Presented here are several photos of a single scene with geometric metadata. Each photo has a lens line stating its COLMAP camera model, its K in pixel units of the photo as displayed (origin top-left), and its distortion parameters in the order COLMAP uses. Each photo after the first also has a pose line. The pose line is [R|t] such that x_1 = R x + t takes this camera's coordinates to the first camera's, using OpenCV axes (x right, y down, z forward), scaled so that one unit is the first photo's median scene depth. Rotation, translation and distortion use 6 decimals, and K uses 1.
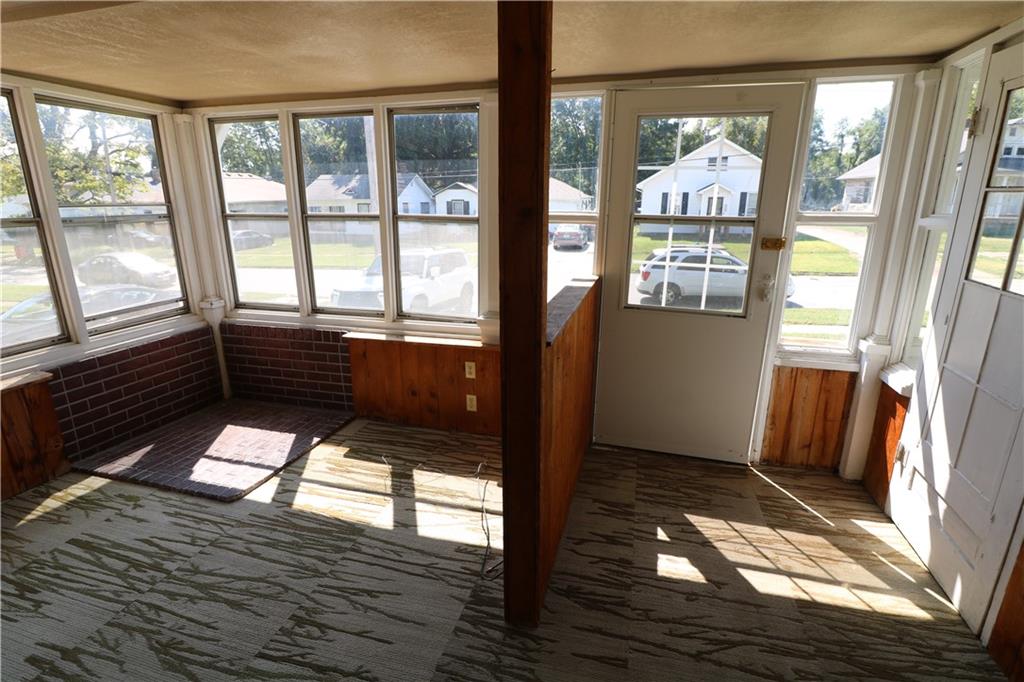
lens RADIAL K [[497.8, 0, 516.5], [0, 497.8, 335.9], [0, 0, 1]] dist [-0.000281, -0.012687]
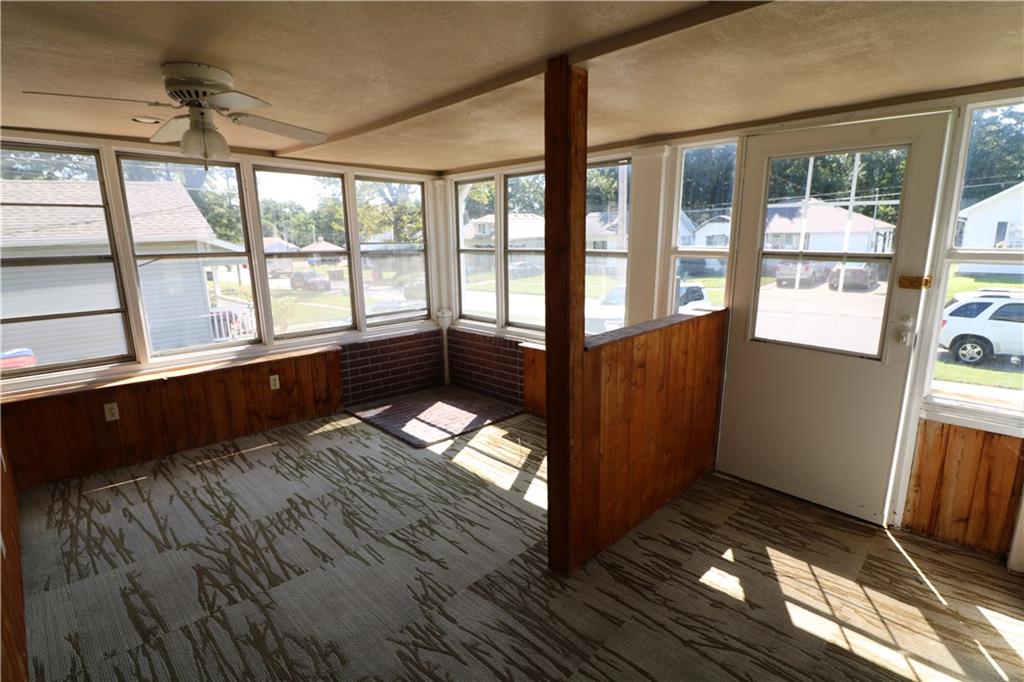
lens RADIAL K [[497.8, 0, 516.5], [0, 497.8, 335.9], [0, 0, 1]] dist [-0.000281, -0.012687]
pose [[0.869809, 0.084898, -0.486030, 0.316169], [-0.116678, 0.992537, -0.035437, 0.029389], [0.479394, 0.087532, 0.873224, -0.132186]]
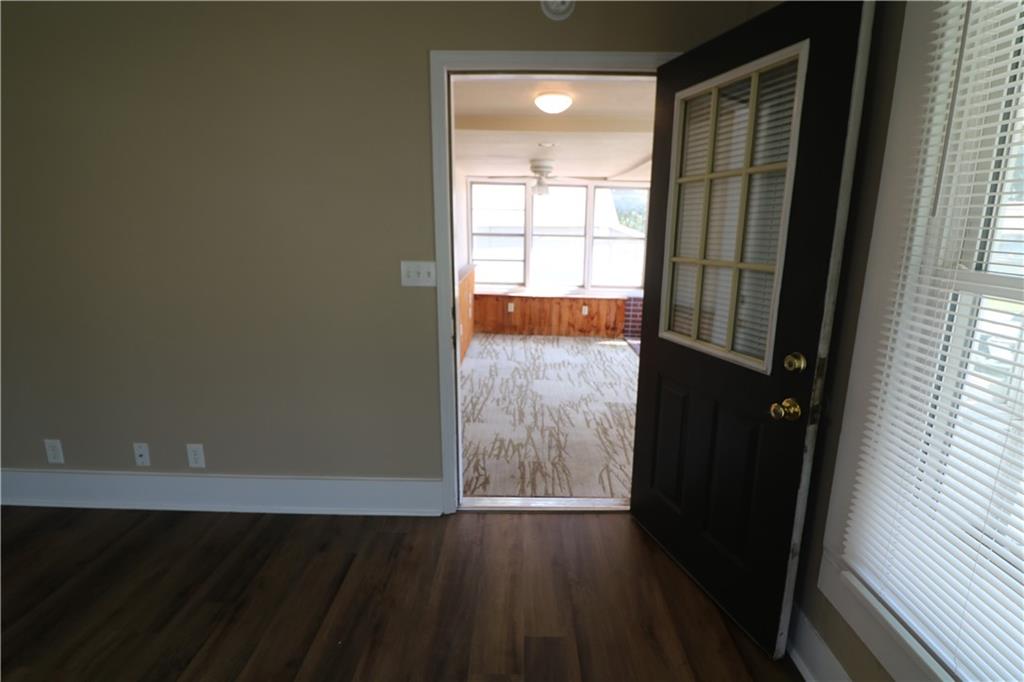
lens RADIAL K [[497.8, 0, 516.5], [0, 497.8, 335.9], [0, 0, 1]] dist [-0.000281, -0.012687]
pose [[0.253865, 0.217612, -0.942442, 1.327207], [-0.269096, 0.951785, 0.147283, 0.037996], [0.929053, 0.216218, 0.300184, -0.248759]]
